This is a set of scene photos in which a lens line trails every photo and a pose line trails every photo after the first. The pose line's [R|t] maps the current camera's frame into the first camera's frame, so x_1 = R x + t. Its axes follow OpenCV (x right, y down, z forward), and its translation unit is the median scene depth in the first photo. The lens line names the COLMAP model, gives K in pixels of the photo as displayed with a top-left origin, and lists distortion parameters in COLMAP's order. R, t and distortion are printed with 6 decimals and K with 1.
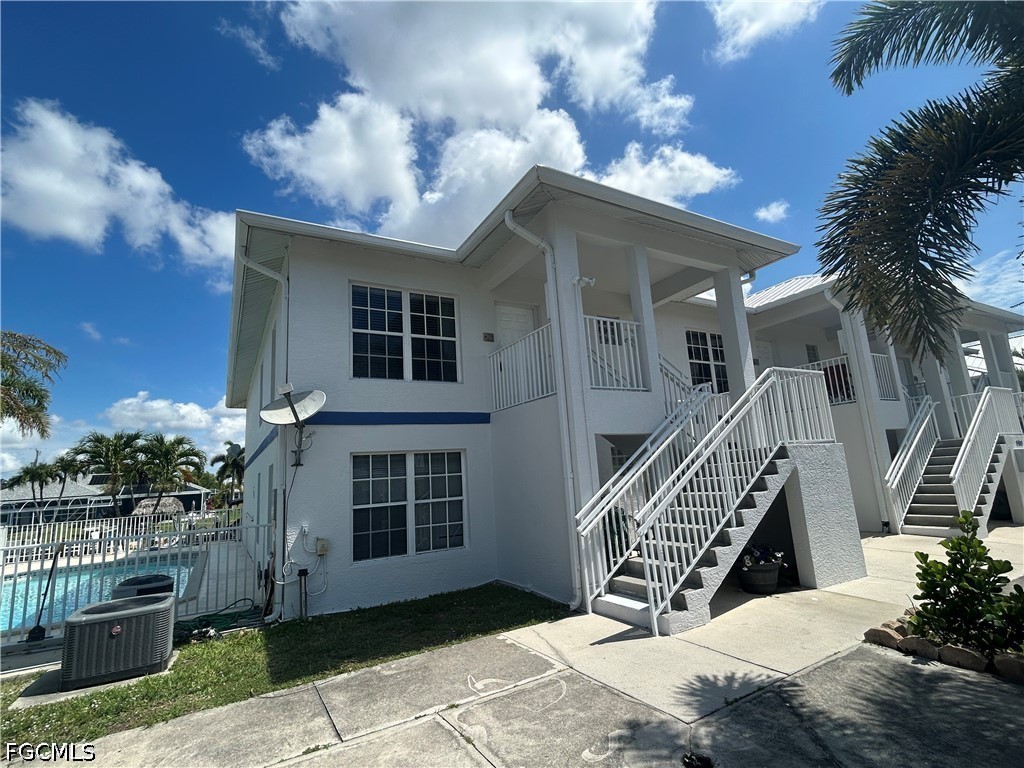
lens RADIAL K [[492.1, 0, 511.2], [0, 492.1, 386.3], [0, 0, 1]] dist [-0.012354, 0.005770]
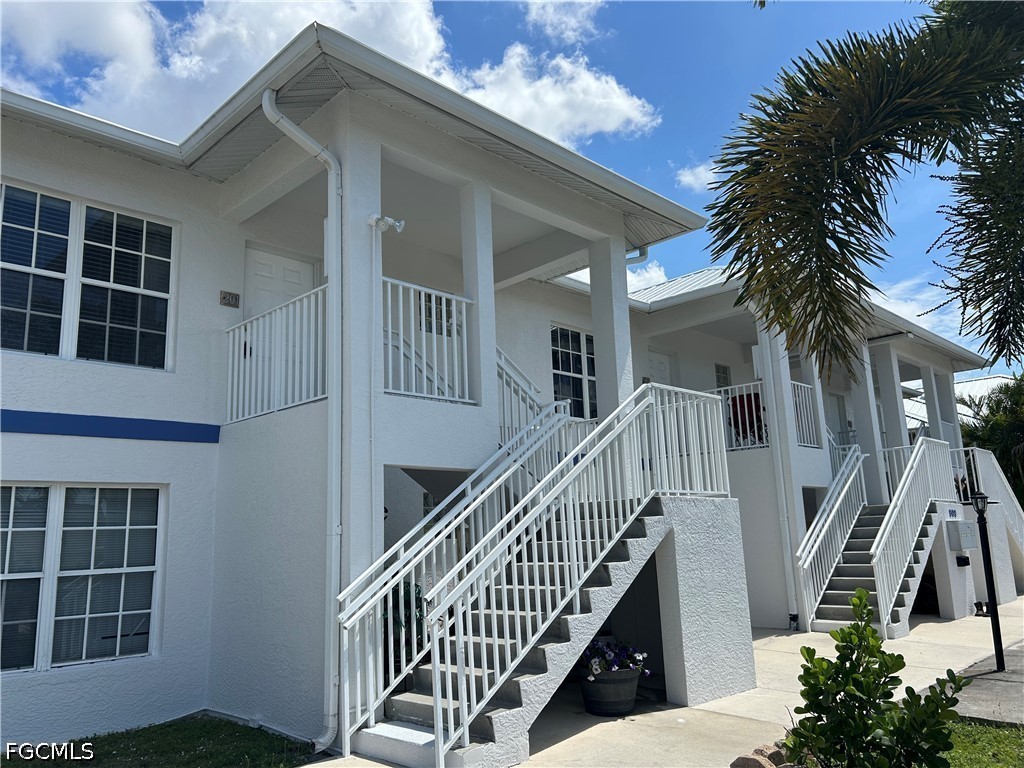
lens RADIAL K [[772.2, 0, 510.6], [0, 772.2, 387.0], [0, 0, 1]] dist [0.043905, -0.044457]
pose [[0.961061, 0.078914, 0.264828, 0.050773], [-0.072512, 0.996792, -0.033880, 0.017120], [-0.266652, 0.013357, 0.963700, 0.001811]]
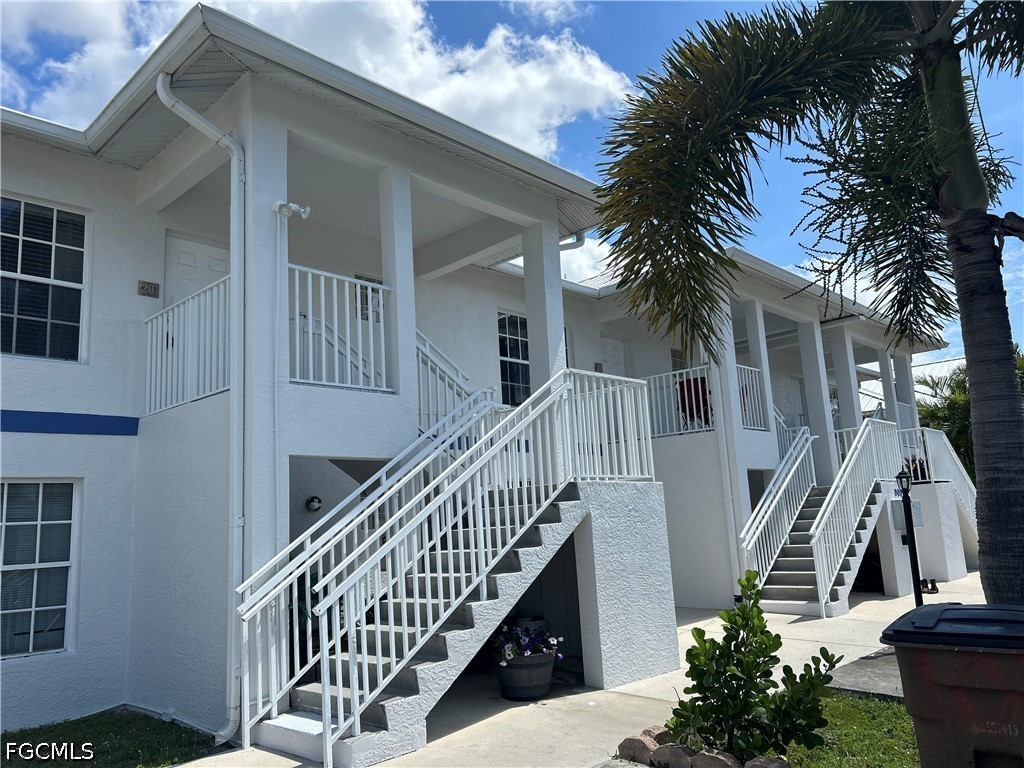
lens RADIAL K [[772.2, 0, 513.8], [0, 772.2, 388.5], [0, 0, 1]] dist [0.043905, -0.044457]
pose [[0.955458, 0.060160, 0.288929, 0.137181], [-0.057636, 0.998189, -0.017242, 0.011835], [-0.289443, -0.000179, 0.957195, -0.017745]]
